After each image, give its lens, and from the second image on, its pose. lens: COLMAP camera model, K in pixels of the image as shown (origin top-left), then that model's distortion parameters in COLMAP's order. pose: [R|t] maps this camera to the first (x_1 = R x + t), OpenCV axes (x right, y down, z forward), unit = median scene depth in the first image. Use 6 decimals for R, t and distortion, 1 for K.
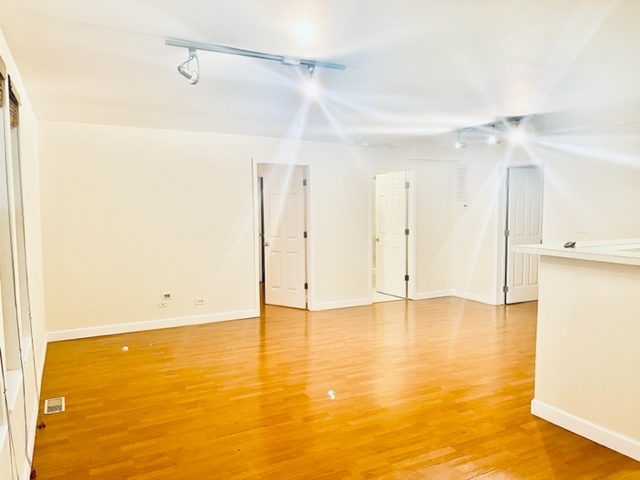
lens RADIAL K [[485.5, 0, 319.4], [0, 485.5, 241.2], [0, 0, 1]] dist [0.037983, -0.041203]
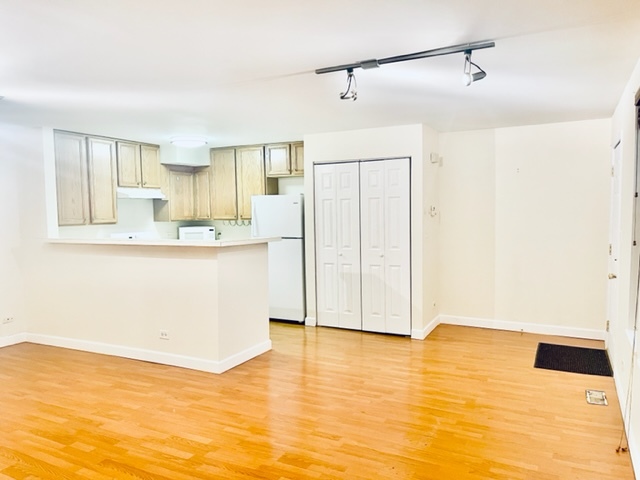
lens RADIAL K [[485.5, 0, 322.0], [0, 485.5, 242.5], [0, 0, 1]] dist [0.037983, -0.041203]
pose [[-0.588190, -0.041273, 0.807669, -0.709333], [0.075751, 0.991494, 0.105833, -0.094312], [-0.805167, 0.123431, -0.580061, 1.448304]]
